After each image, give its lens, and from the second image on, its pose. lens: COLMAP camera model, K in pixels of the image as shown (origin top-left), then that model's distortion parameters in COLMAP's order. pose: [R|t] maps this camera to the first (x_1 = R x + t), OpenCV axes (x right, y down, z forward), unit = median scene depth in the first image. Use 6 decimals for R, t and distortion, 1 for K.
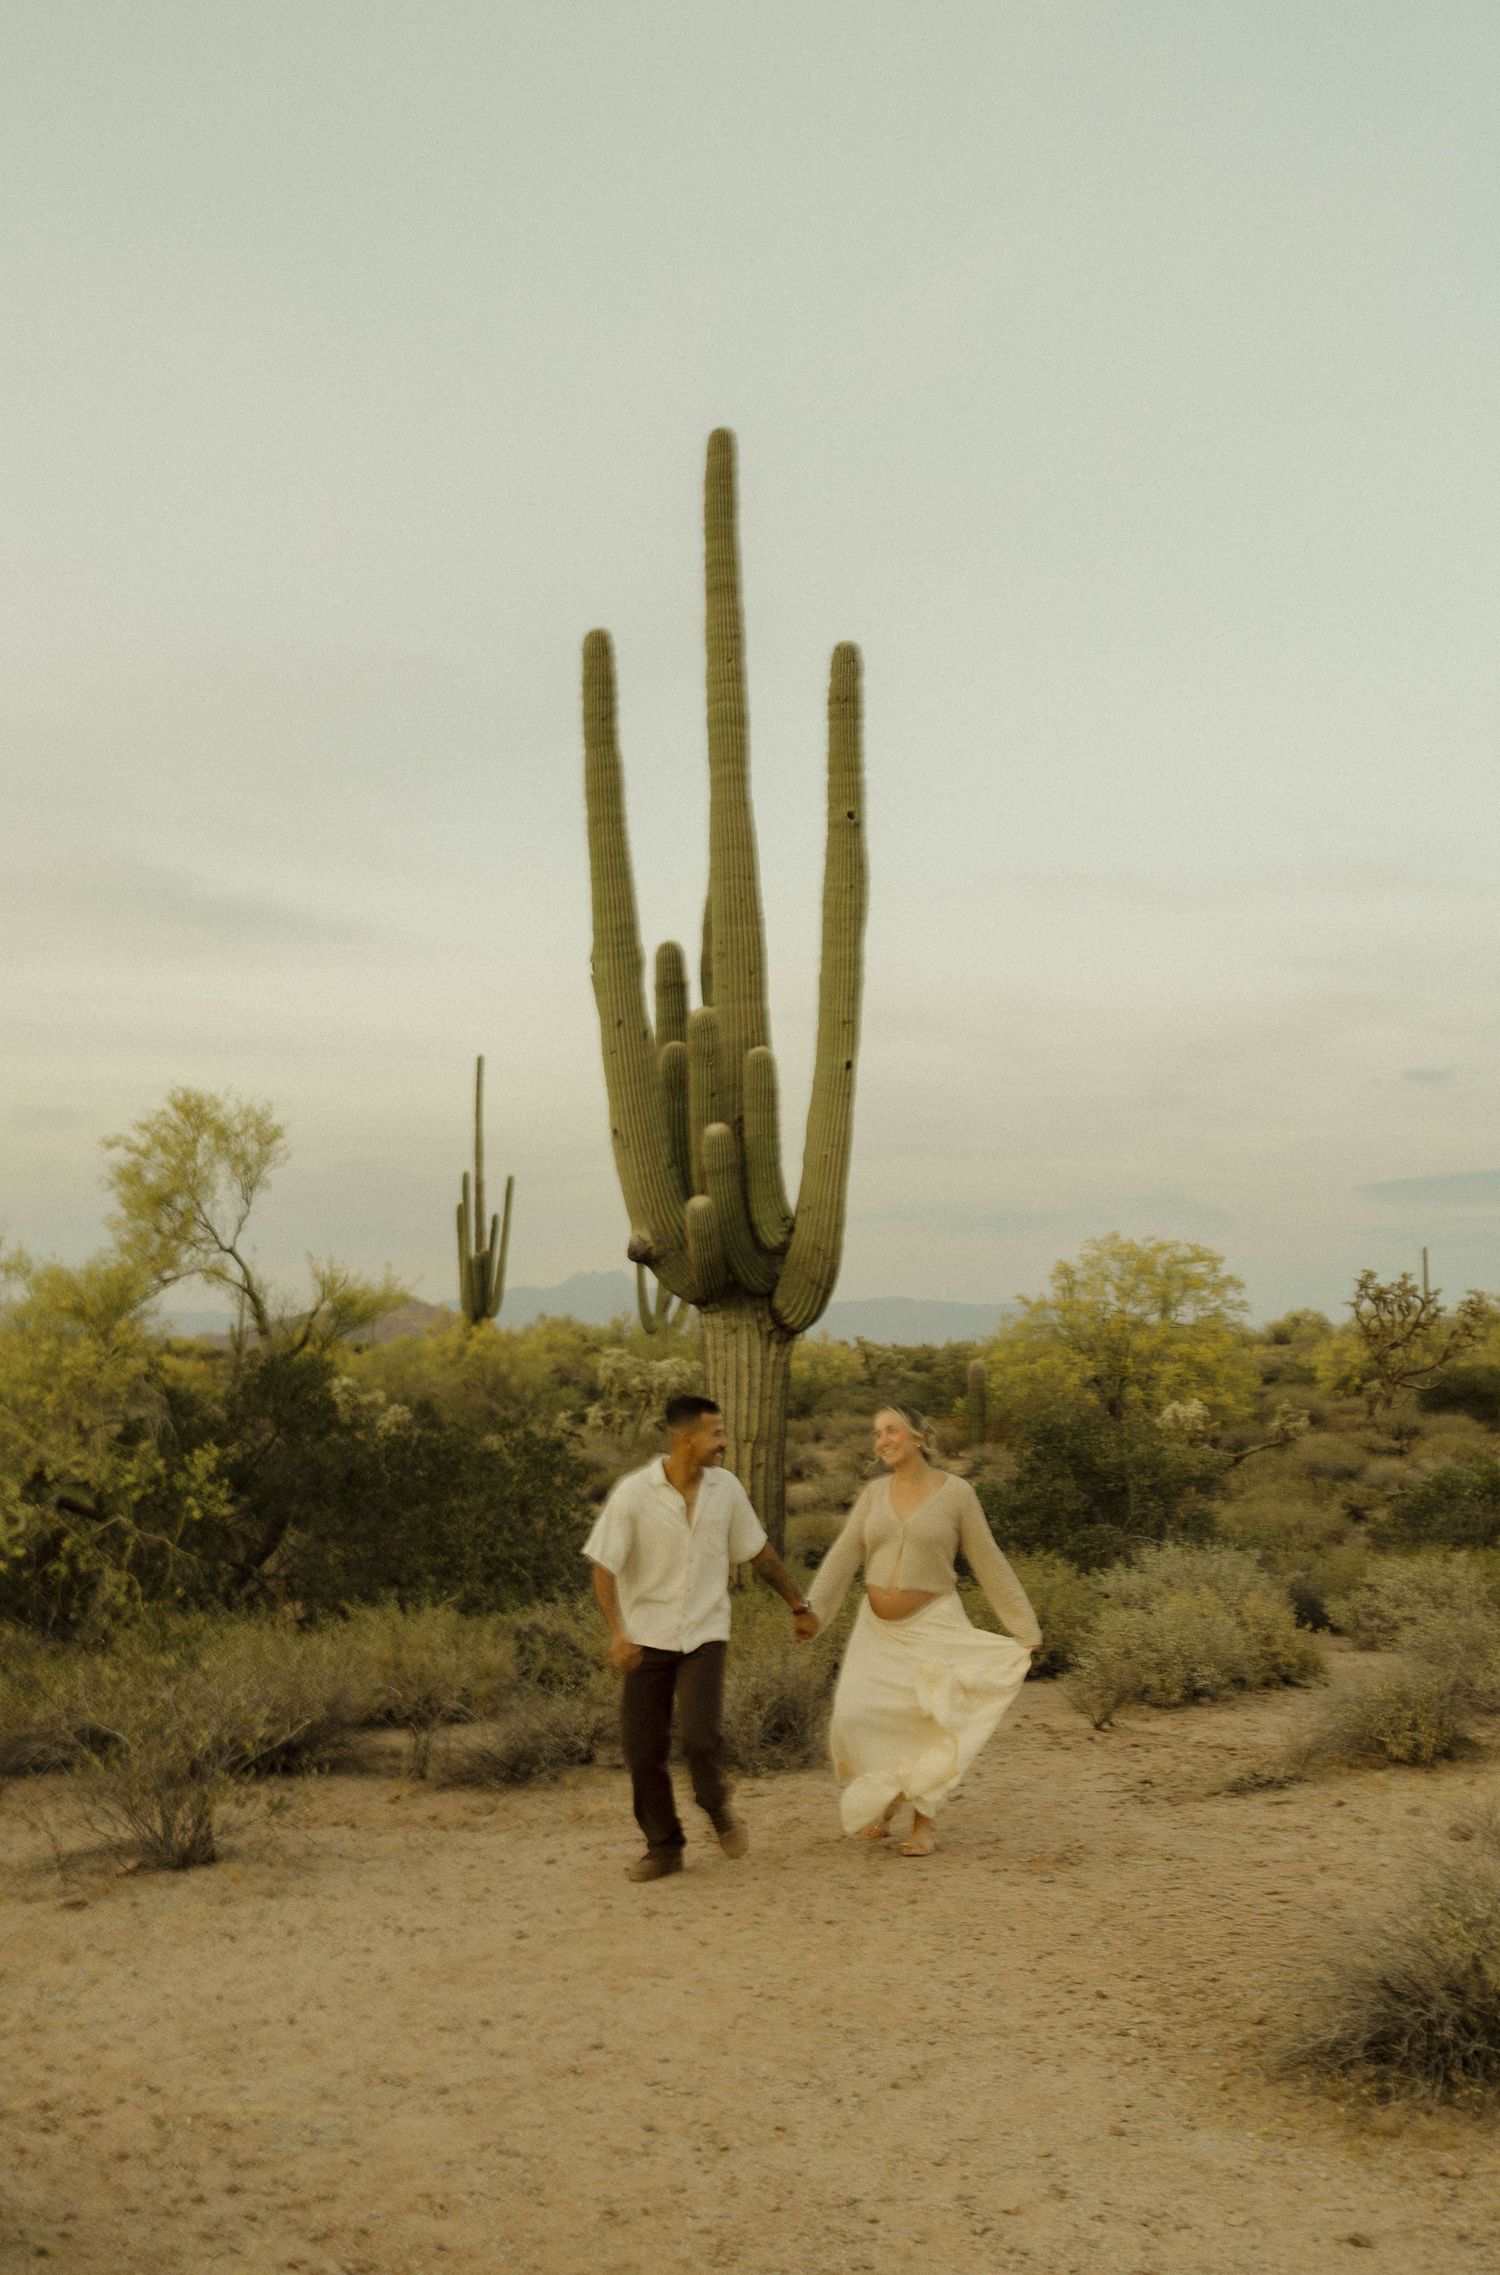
lens RADIAL K [[1969.7, 0, 670.0], [0, 1969.7, 1242.0], [0, 0, 1]] dist [-0.027263, 0.004694]
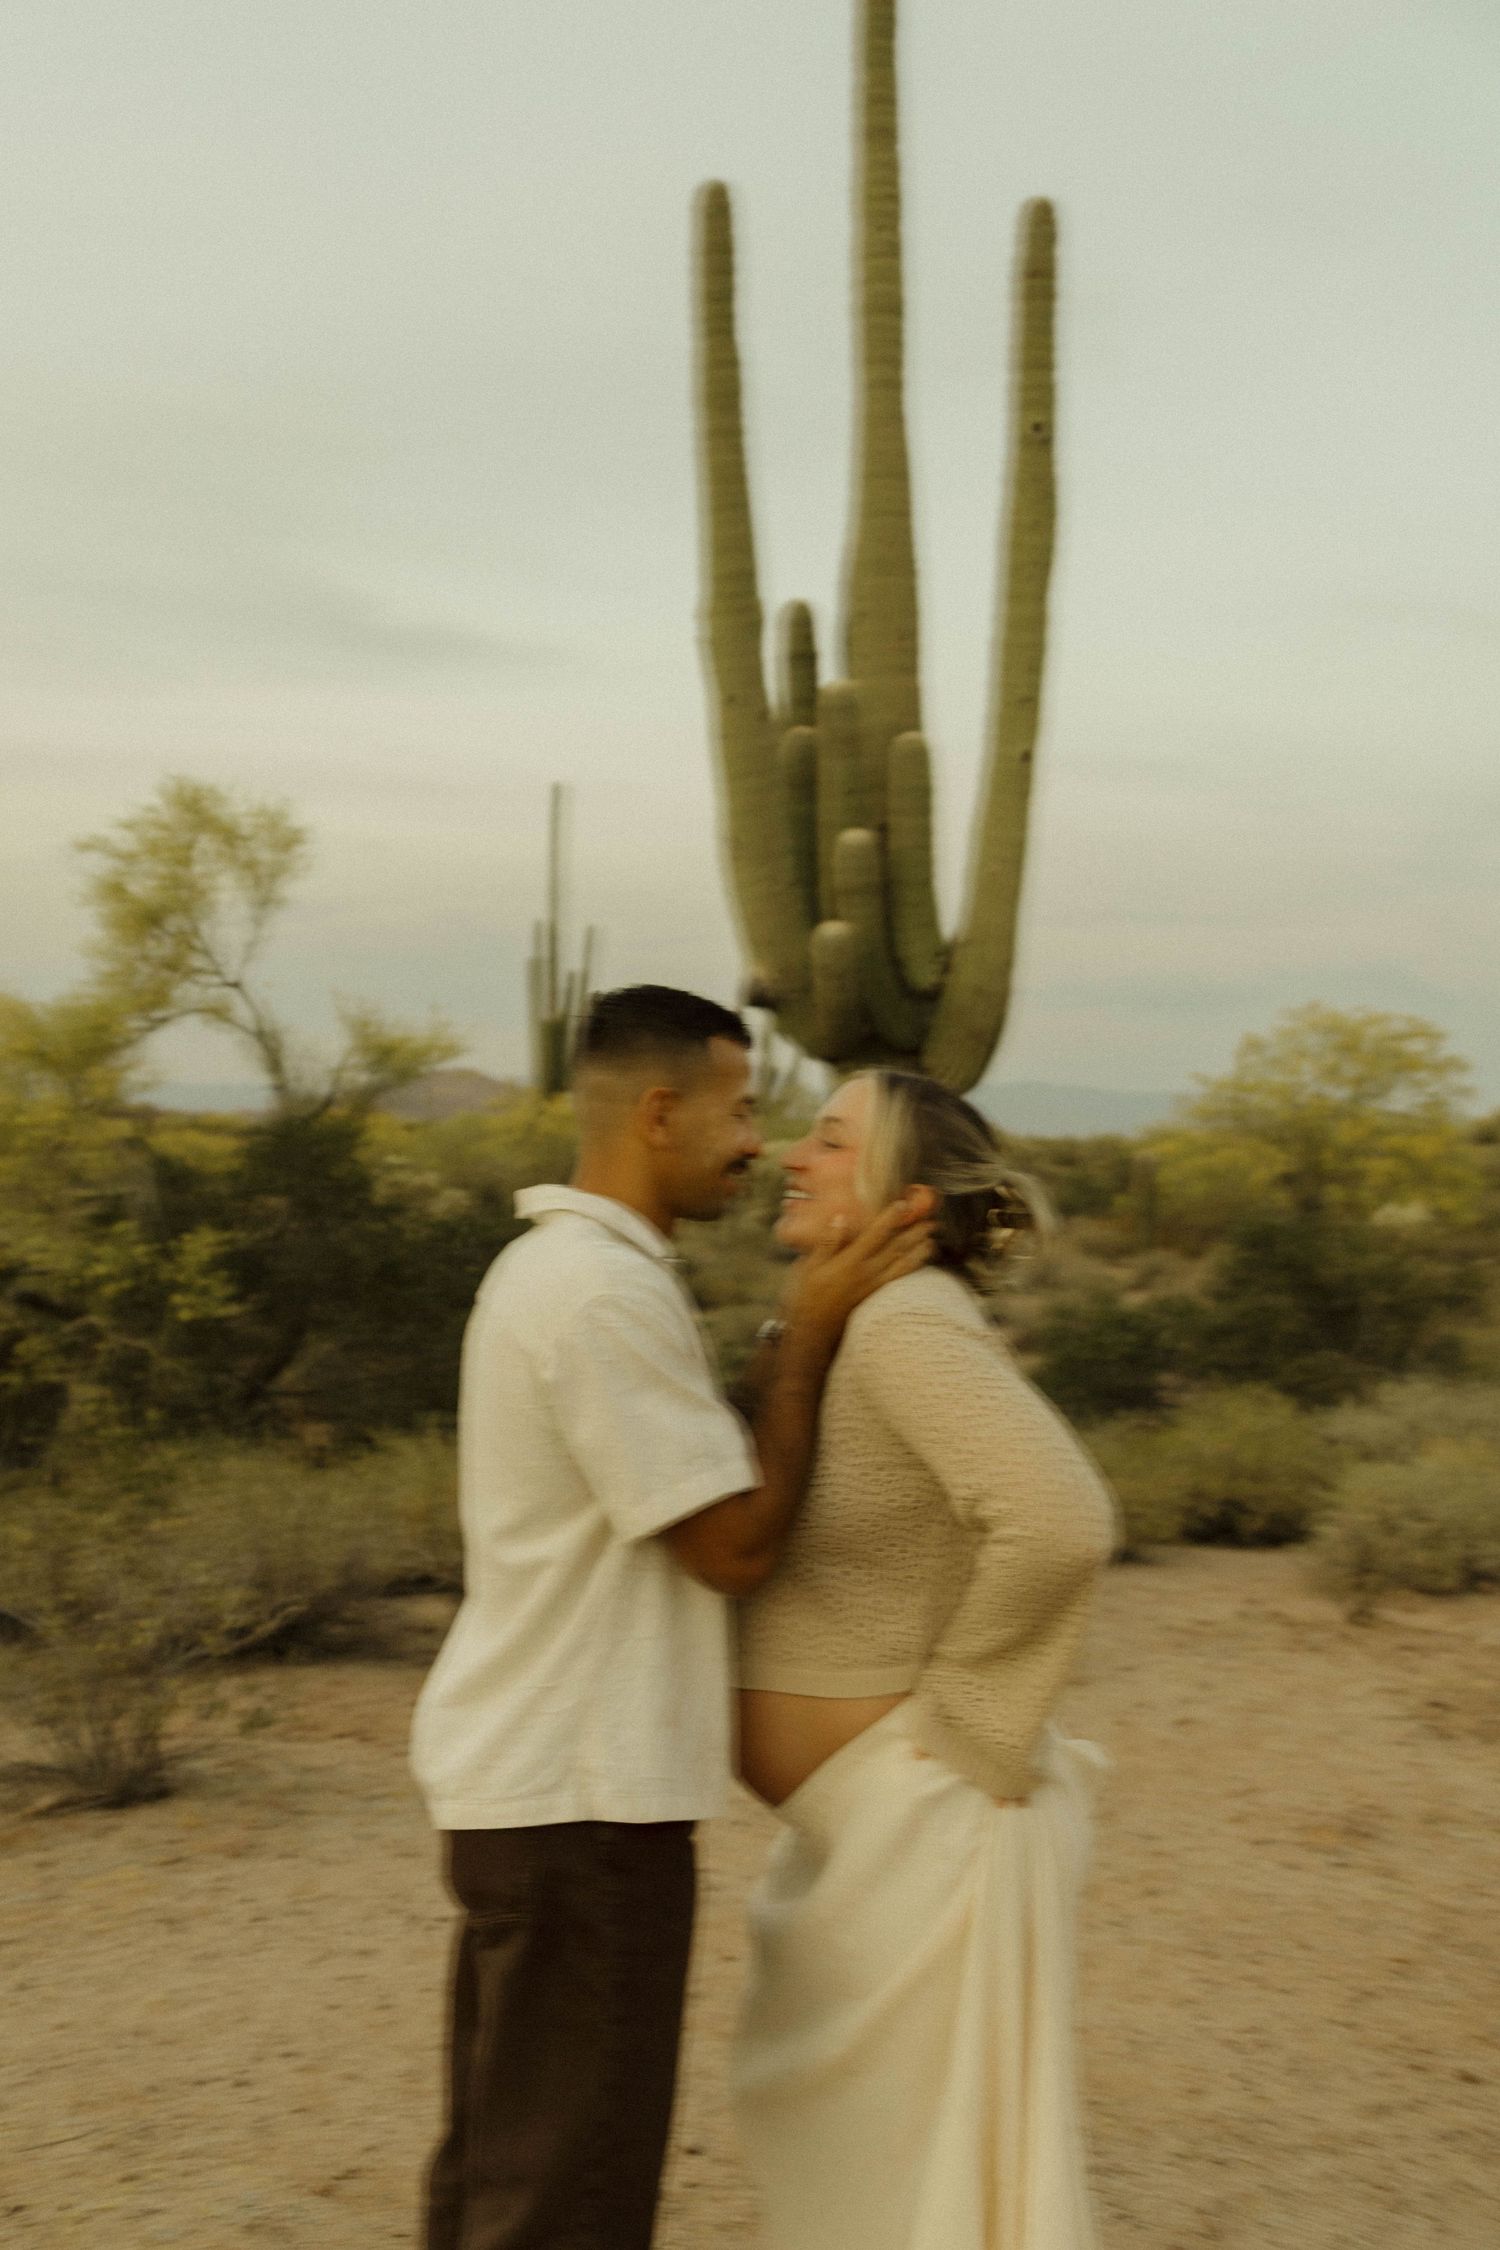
lens RADIAL K [[2253.2, 0, 701.7], [0, 2253.2, 1144.4], [0, 0, 1]] dist [-0.004960, 0.006345]
pose [[0.999332, 0.019473, -0.030940, -0.007137], [-0.017643, 0.998139, 0.058369, 0.012209], [0.032019, -0.057784, 0.997815, 0.095369]]
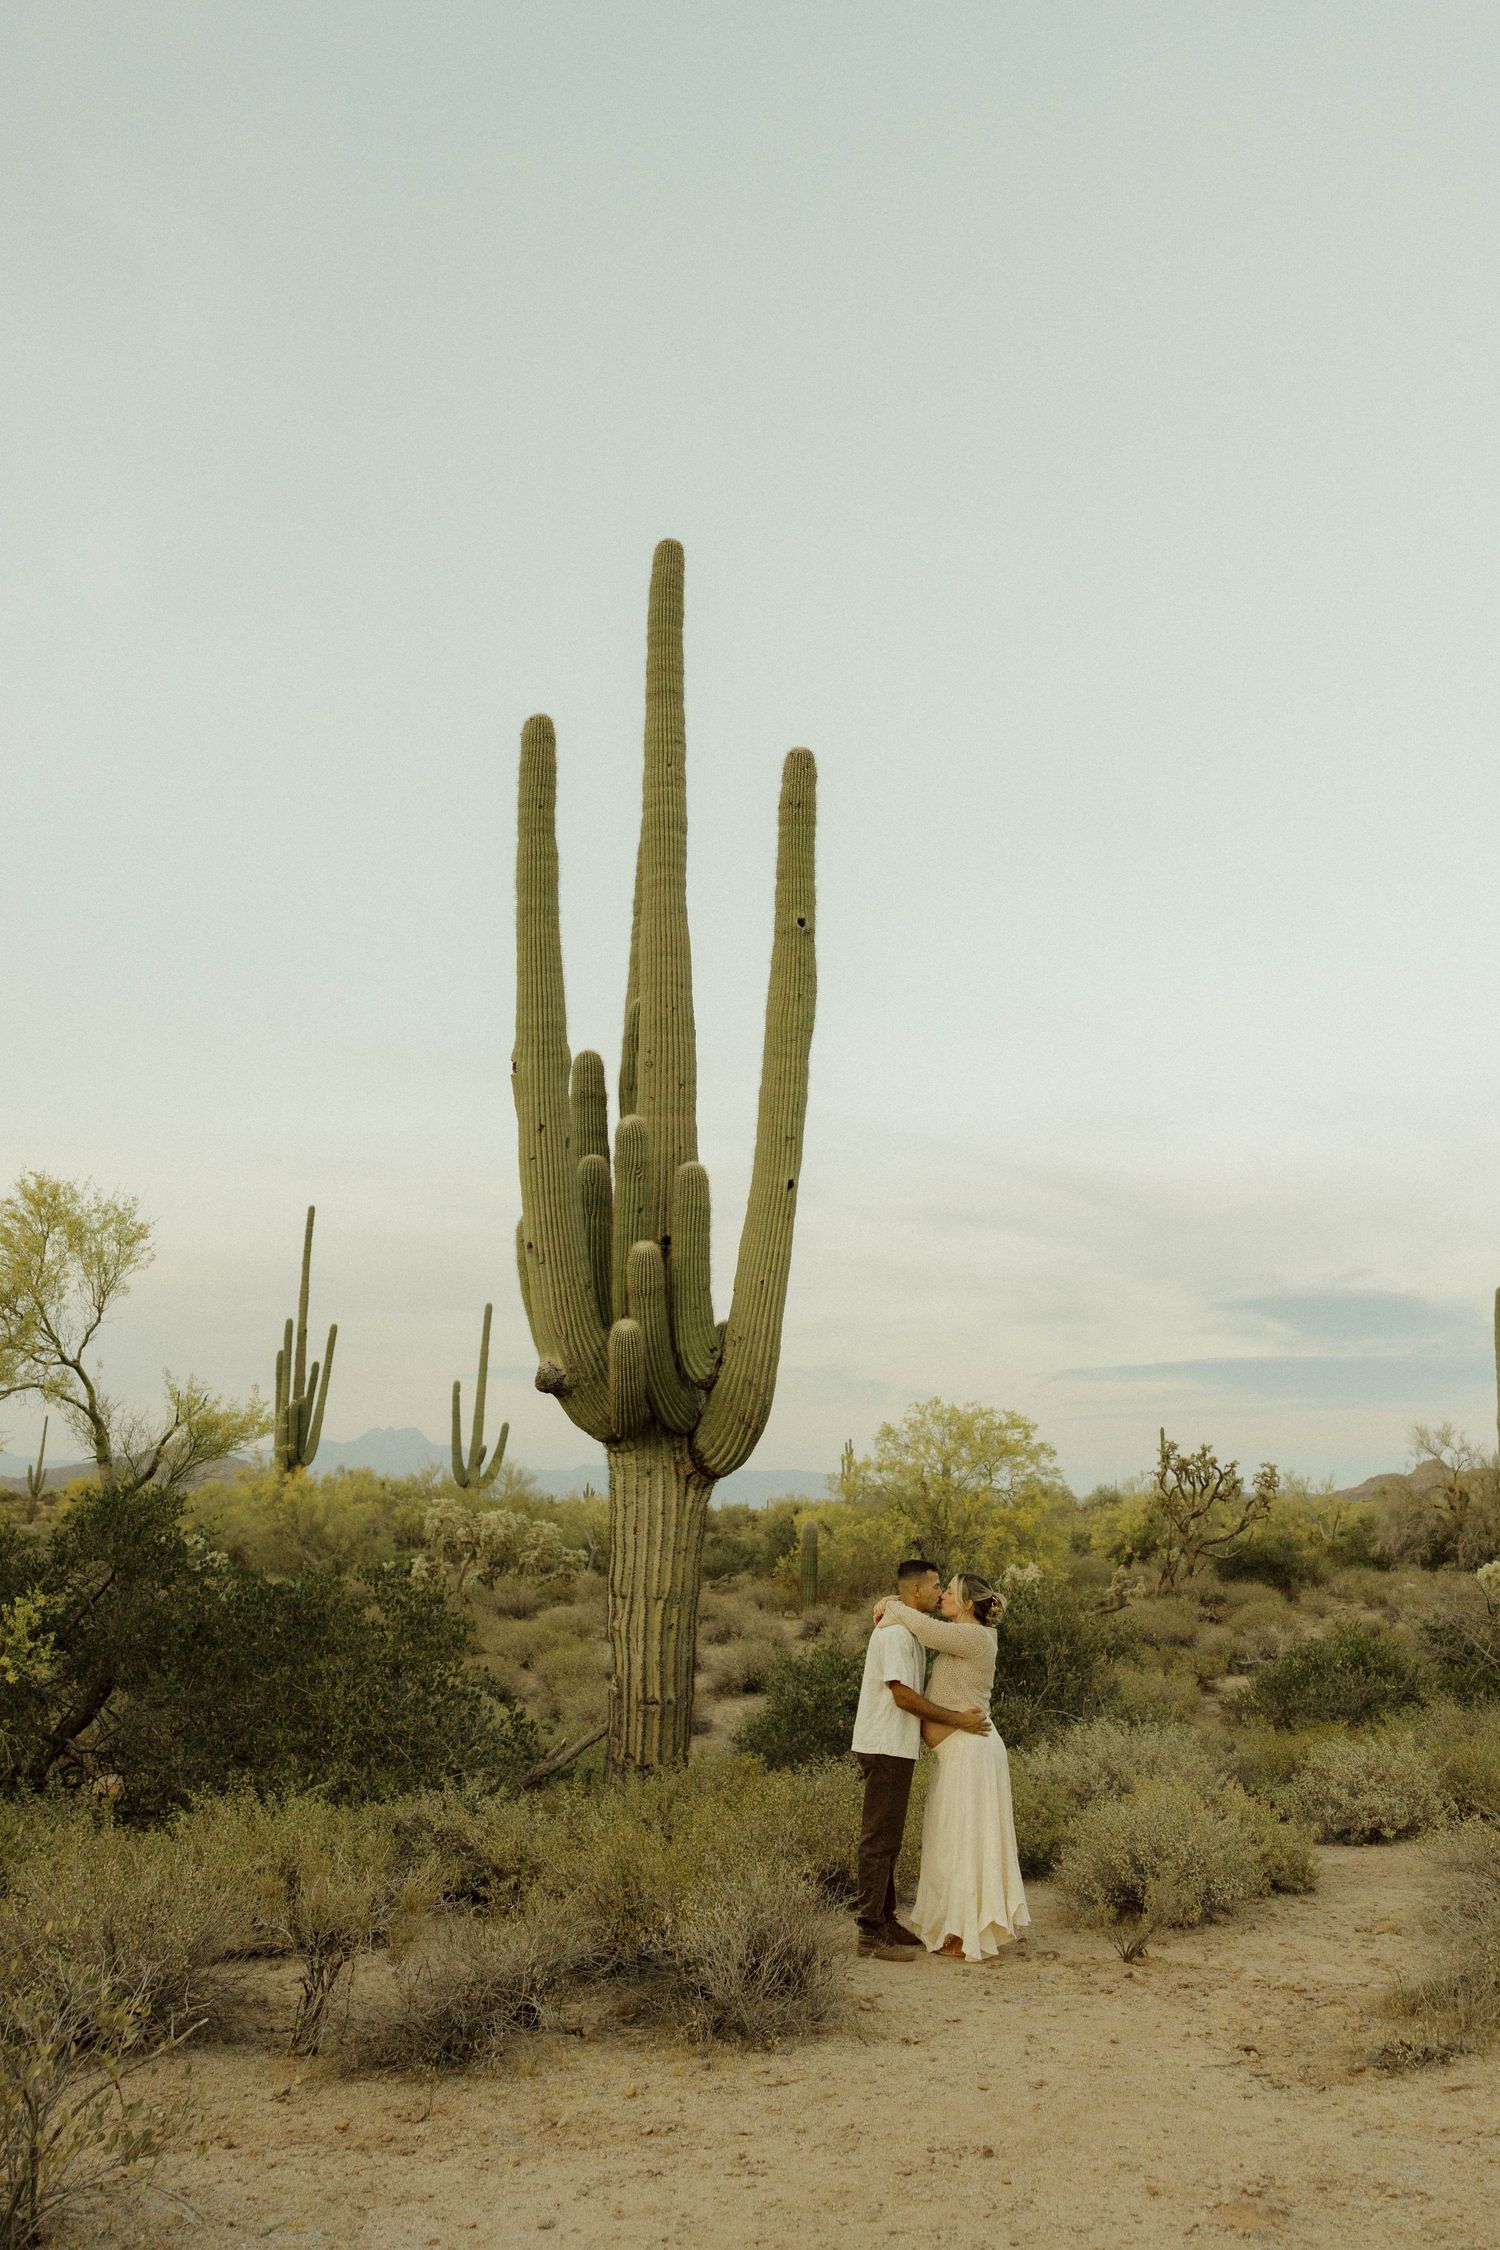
lens RADIAL K [[1804.8, 0, 739.6], [0, 1804.8, 1131.4], [0, 0, 1]] dist [-0.022057, 0.001370]
pose [[0.988225, 0.055443, 0.142611, -0.052073], [-0.033214, 0.987549, -0.153768, 0.015910], [-0.149360, 0.147220, 0.977762, 0.160954]]
